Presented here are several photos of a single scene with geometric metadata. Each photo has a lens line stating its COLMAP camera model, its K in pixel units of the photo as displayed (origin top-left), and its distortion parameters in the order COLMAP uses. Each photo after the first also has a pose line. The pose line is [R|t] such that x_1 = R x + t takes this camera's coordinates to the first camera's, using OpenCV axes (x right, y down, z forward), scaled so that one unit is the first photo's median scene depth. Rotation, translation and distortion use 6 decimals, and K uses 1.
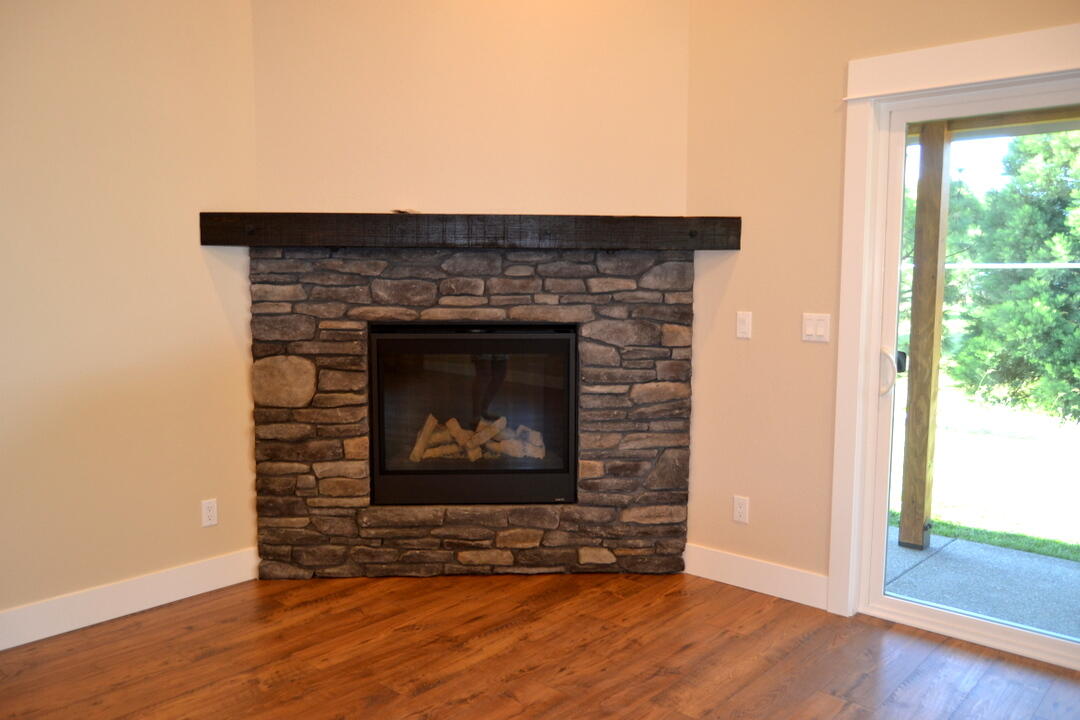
lens RADIAL K [[837.6, 0, 540.0], [0, 837.6, 360.0], [0, 0, 1]] dist [-0.030026, 0.001000]
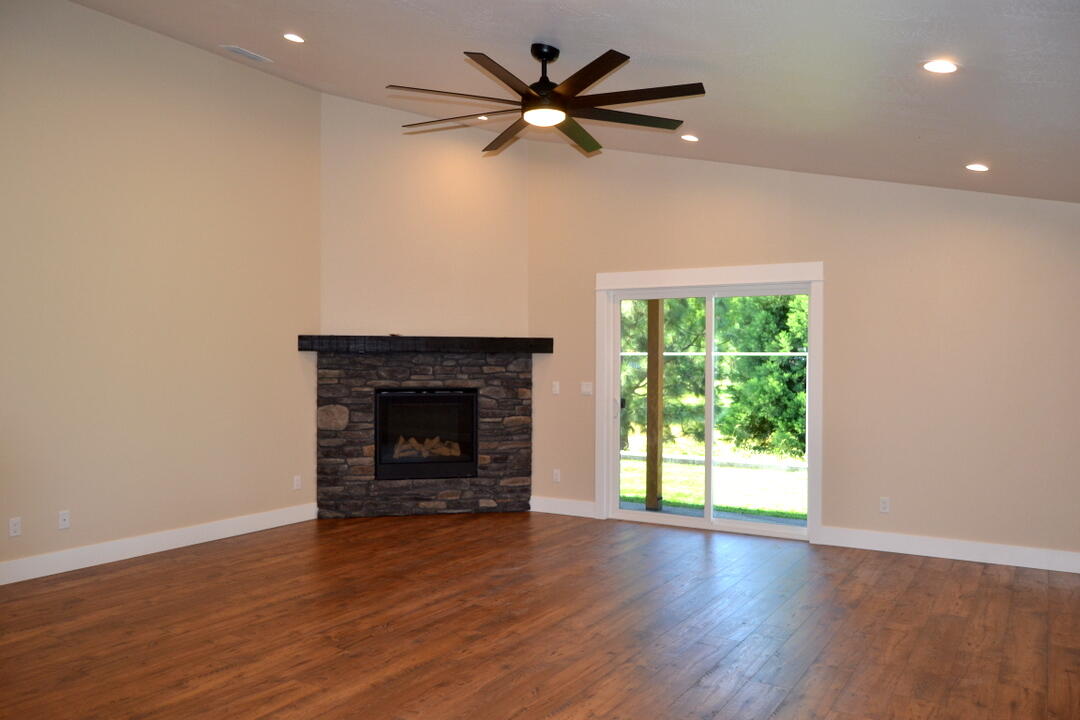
lens RADIAL K [[837.6, 0, 540.0], [0, 837.6, 360.0], [0, 0, 1]] dist [-0.030026, 0.001000]
pose [[0.983096, -0.000635, 0.183089, -0.180790], [0.018210, 0.995375, -0.094329, 0.085028], [-0.182182, 0.096068, 0.978560, -1.056162]]
